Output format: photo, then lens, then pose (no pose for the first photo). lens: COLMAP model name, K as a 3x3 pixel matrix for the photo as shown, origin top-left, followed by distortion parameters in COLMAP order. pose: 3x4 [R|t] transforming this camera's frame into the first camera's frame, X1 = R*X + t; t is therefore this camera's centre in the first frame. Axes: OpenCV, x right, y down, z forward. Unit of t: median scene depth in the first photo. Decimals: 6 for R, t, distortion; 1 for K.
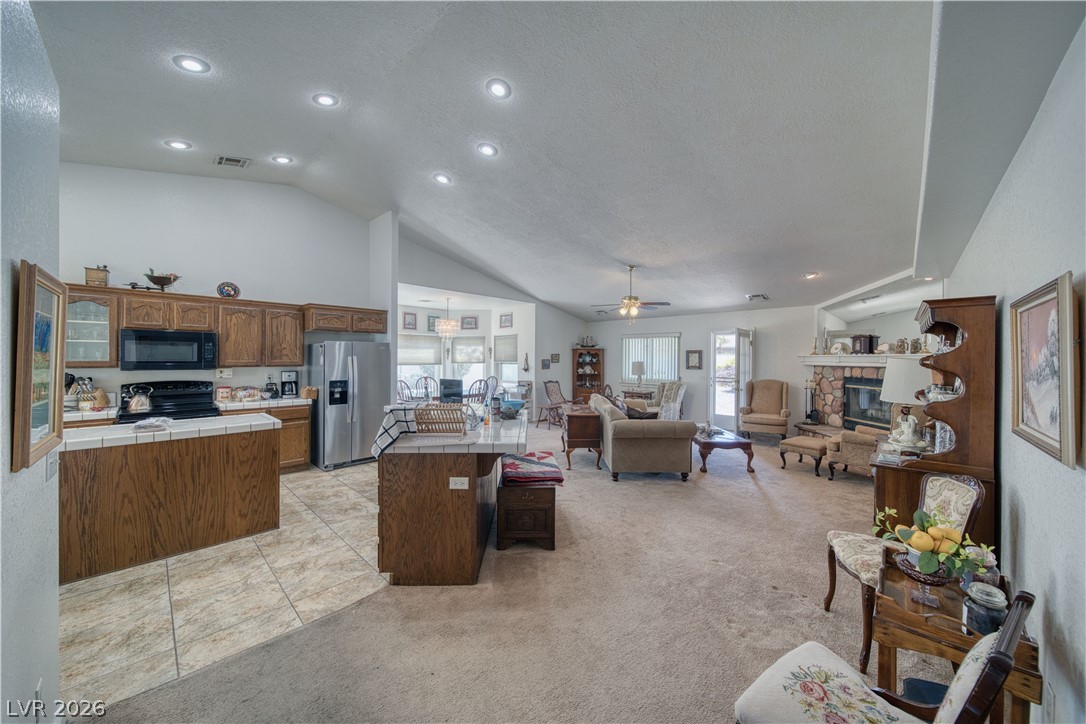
lens RADIAL K [[380.6, 0, 538.6], [0, 380.6, 360.5], [0, 0, 1]] dist [0.000772, 0.000003]
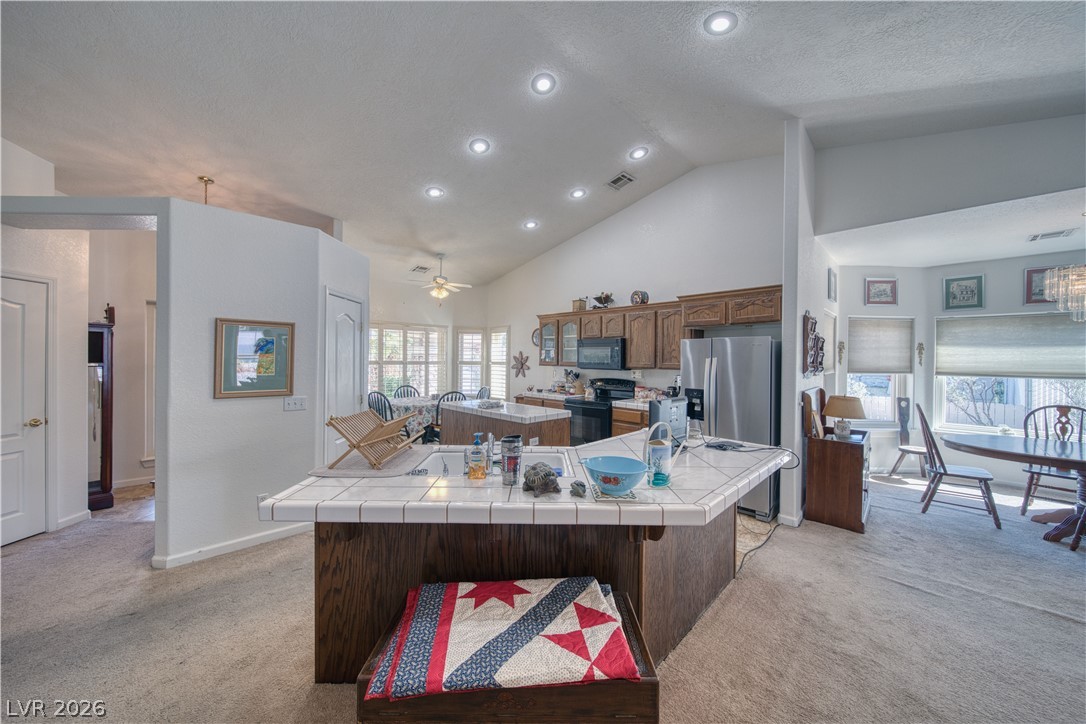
lens RADIAL K [[379.8, 0, 541.9], [0, 379.8, 360.2], [0, 0, 1]] dist [-0.003152, -0.000953]
pose [[-0.012556, -0.001139, -0.999921, 0.210559], [-0.015985, 0.999872, -0.000938, -0.000580], [0.999793, 0.015972, -0.012573, 0.573362]]
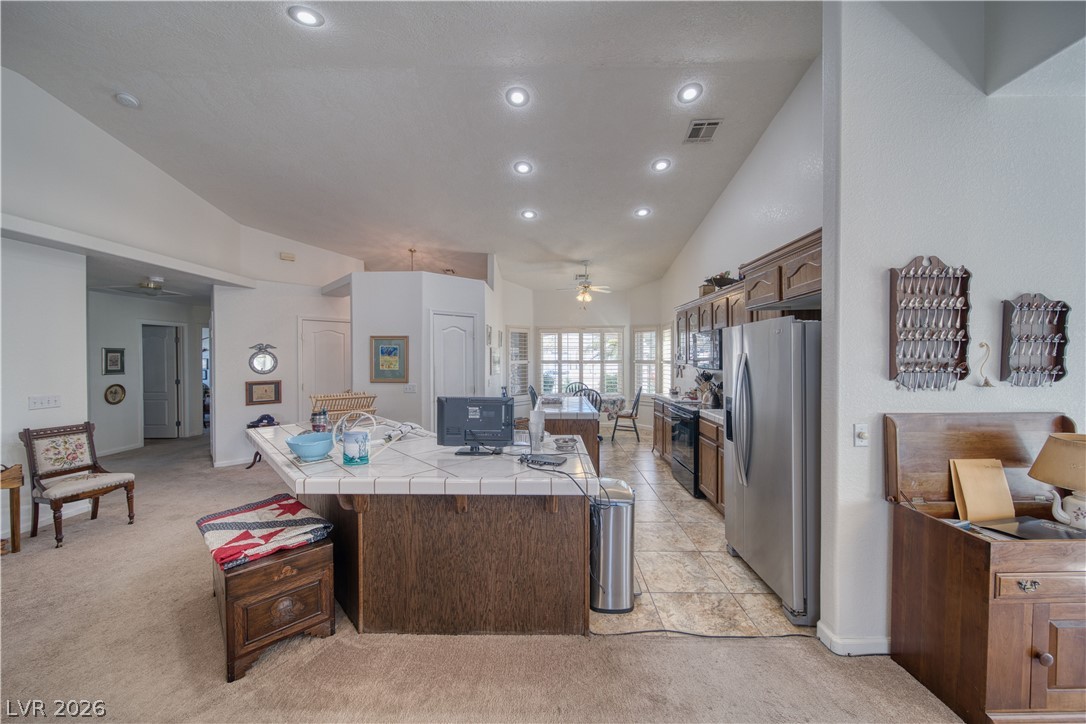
lens RADIAL K [[379.8, 0, 541.4], [0, 379.8, 360.6], [0, 0, 1]] dist [-0.003152, -0.000953]
pose [[-0.729396, 0.002663, -0.684087, 0.040152], [-0.005355, 0.999940, 0.009603, -0.004266], [0.684071, 0.010667, -0.729337, 0.995405]]
